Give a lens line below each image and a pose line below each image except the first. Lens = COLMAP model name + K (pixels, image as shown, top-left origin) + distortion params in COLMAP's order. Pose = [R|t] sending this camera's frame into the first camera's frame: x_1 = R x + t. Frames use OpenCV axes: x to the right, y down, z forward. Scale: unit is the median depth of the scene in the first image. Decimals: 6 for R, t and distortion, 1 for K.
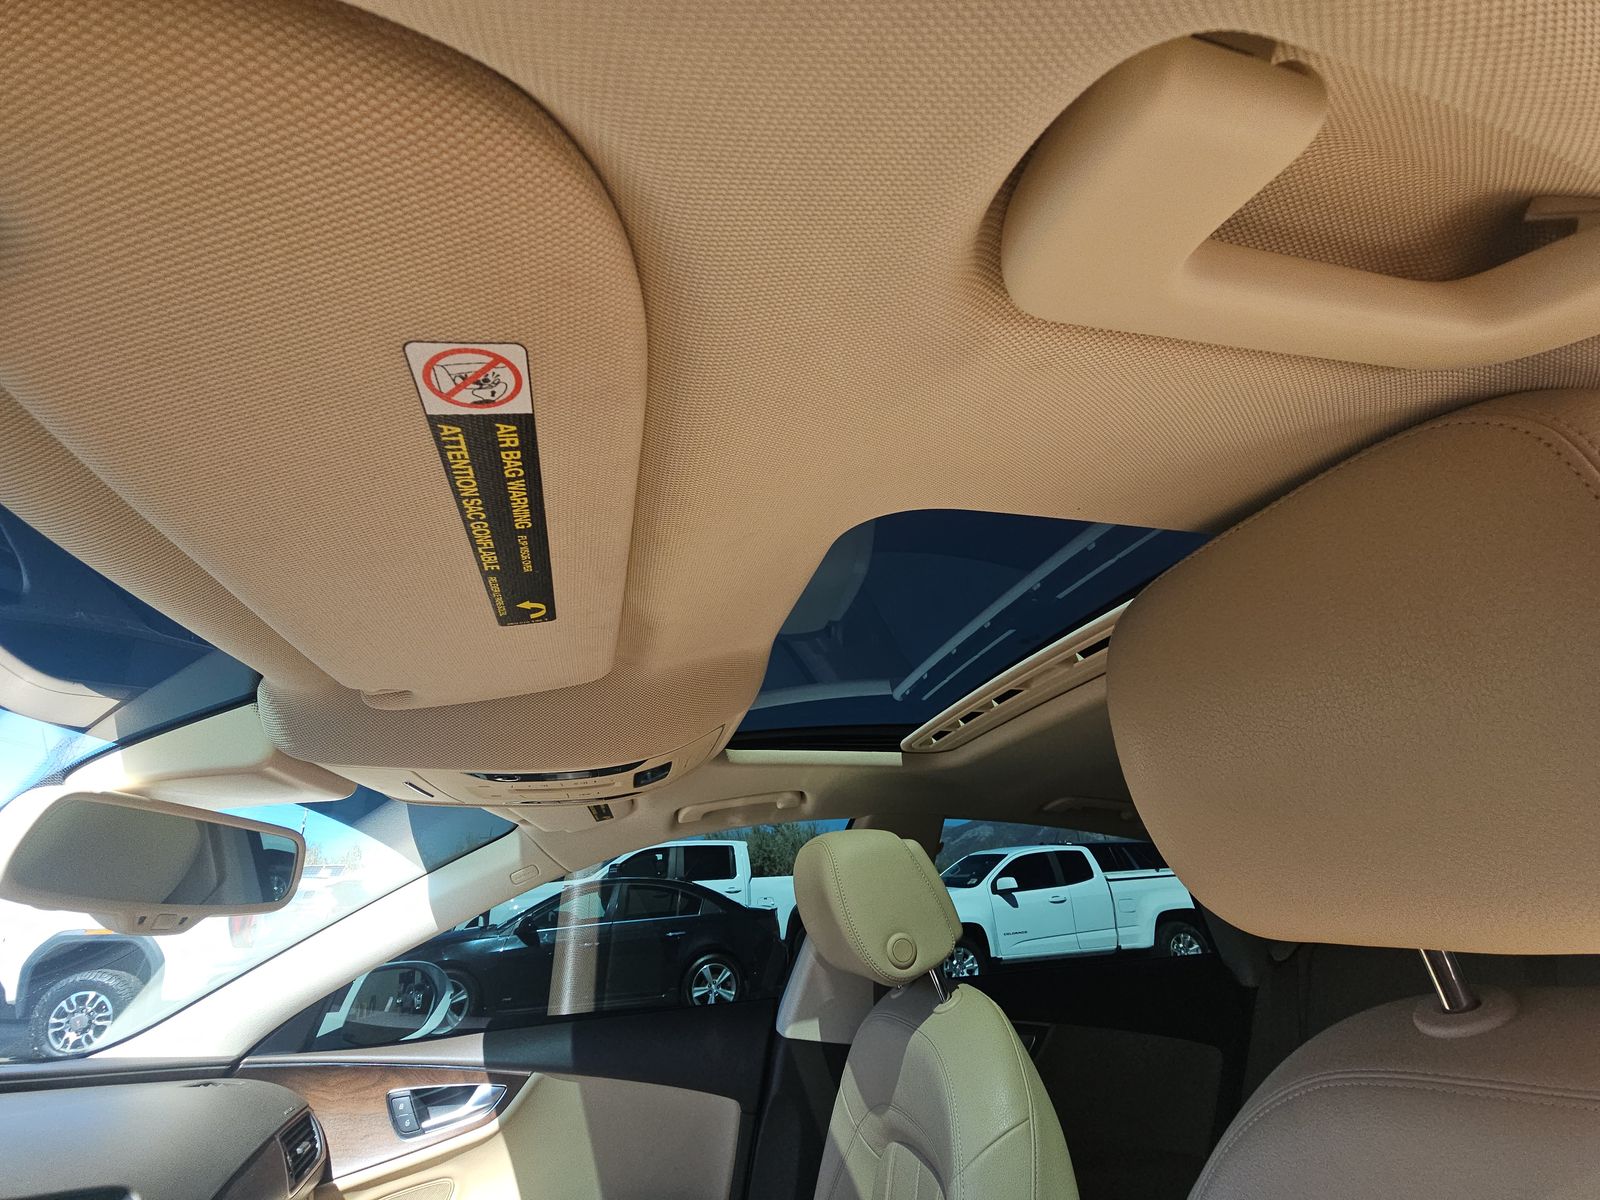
lens RADIAL K [[639.3, 0, 790.9], [0, 639.3, 608.7], [0, 0, 1]] dist [0.003155, -0.007325]
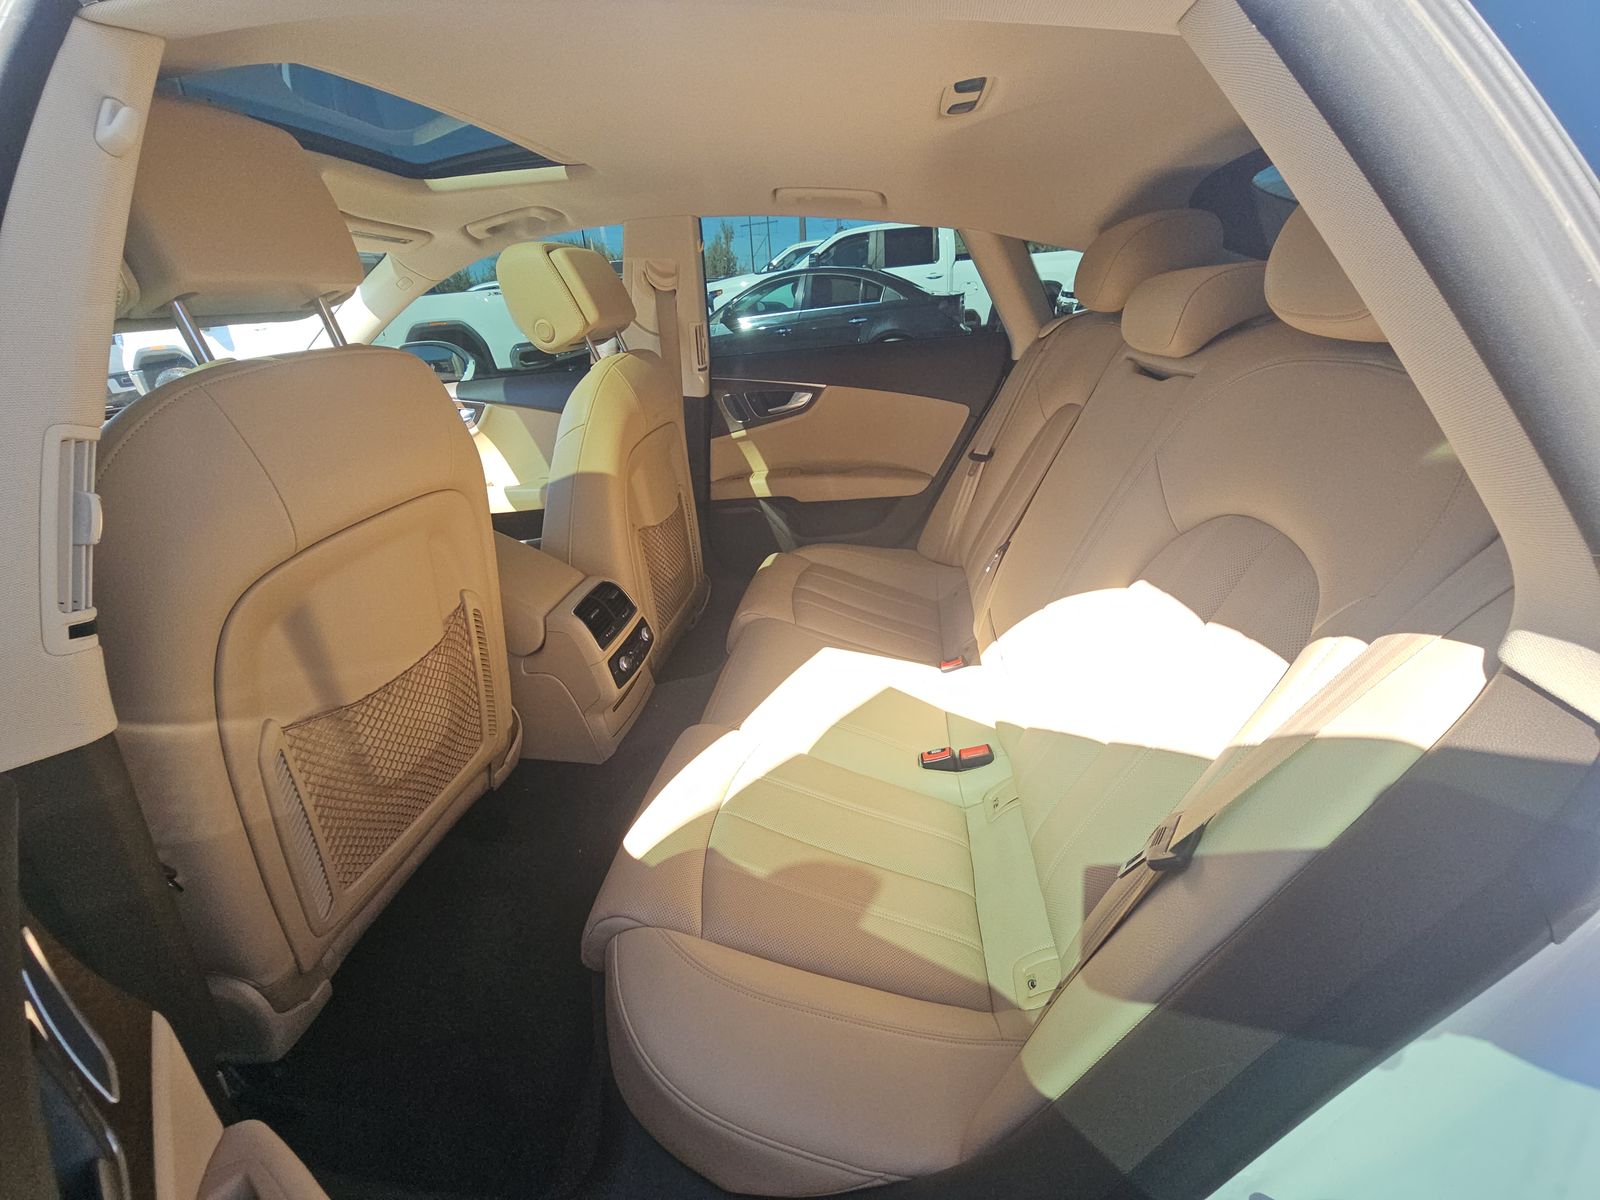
lens RADIAL K [[639.3, 0, 790.9], [0, 639.3, 608.7], [0, 0, 1]] dist [0.003155, -0.007325]
pose [[0.937077, 0.132674, -0.322930, 0.945118], [0.168694, 0.637759, 0.751536, -0.056266], [0.305661, -0.758723, 0.575248, -0.128431]]
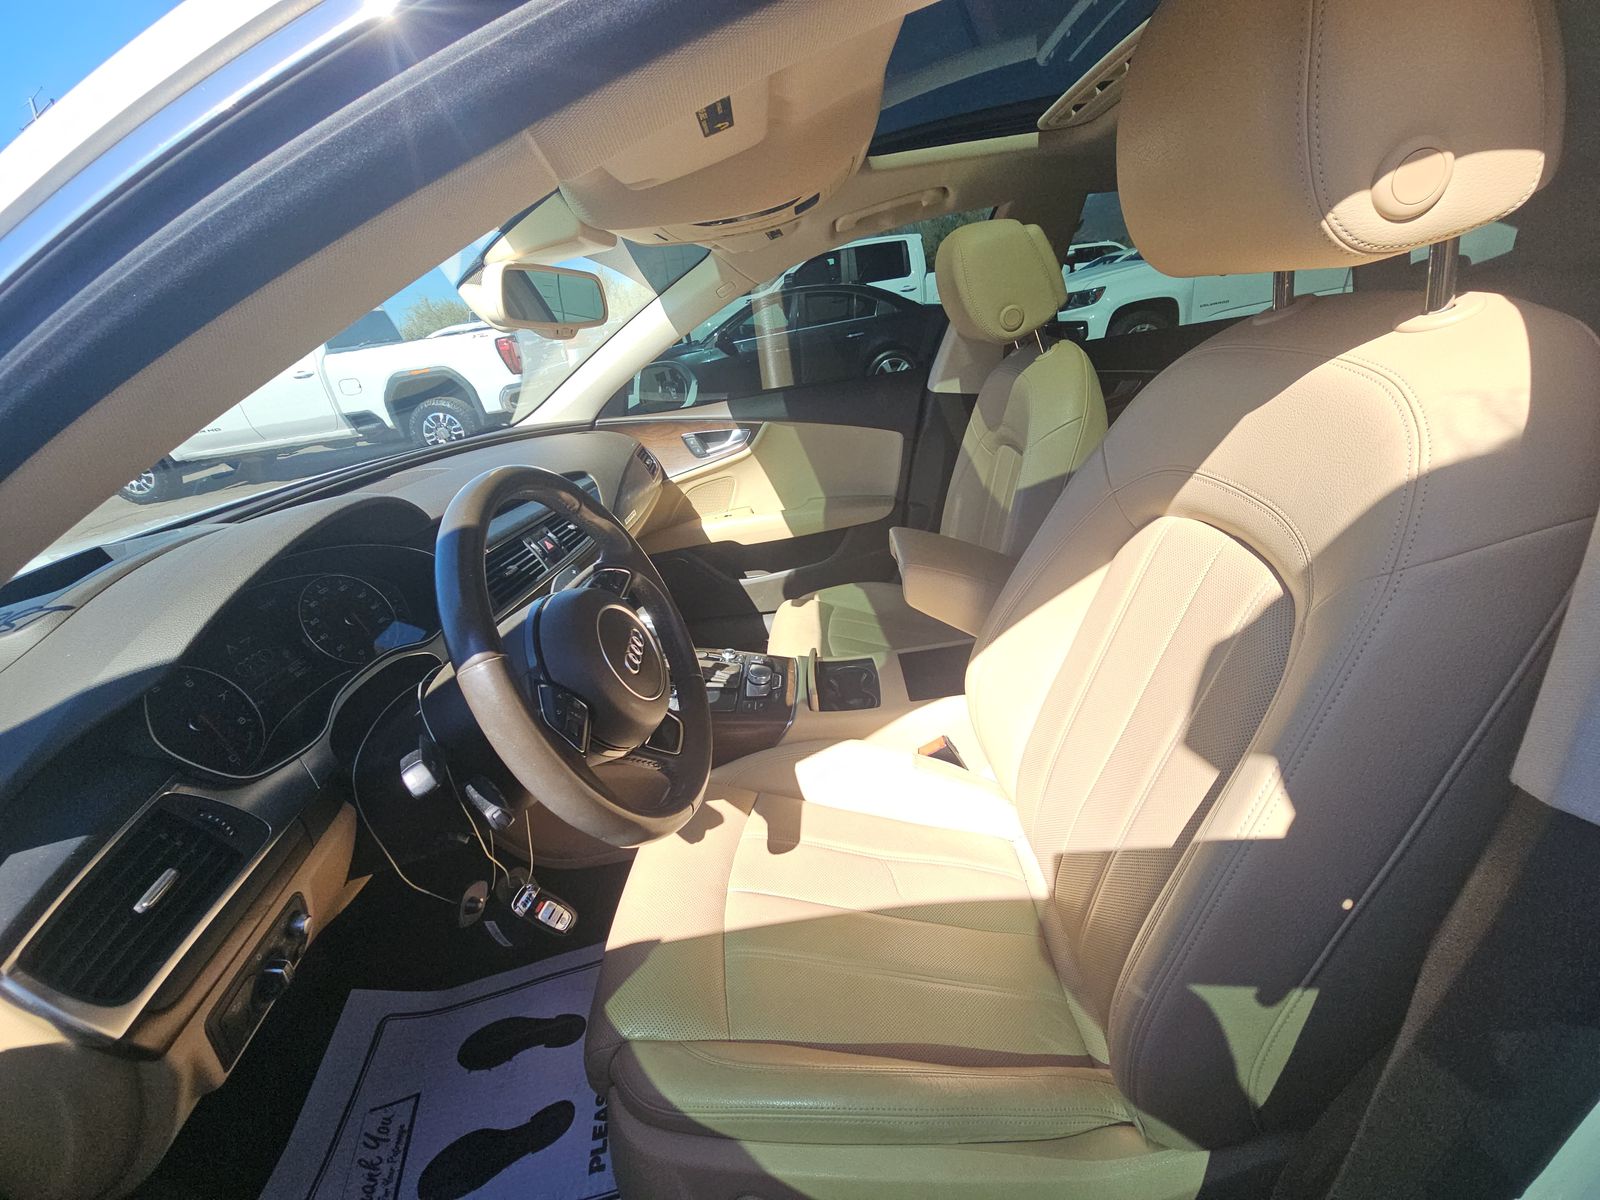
lens RADIAL K [[634.7, 0, 794.0], [0, 634.7, 607.0], [0, 0, 1]] dist [0.008017, 0.000328]
pose [[0.966032, 0.027766, -0.256925, 0.067115], [0.179352, 0.643739, 0.743931, -0.103632], [0.186048, -0.764741, 0.616893, -0.257890]]
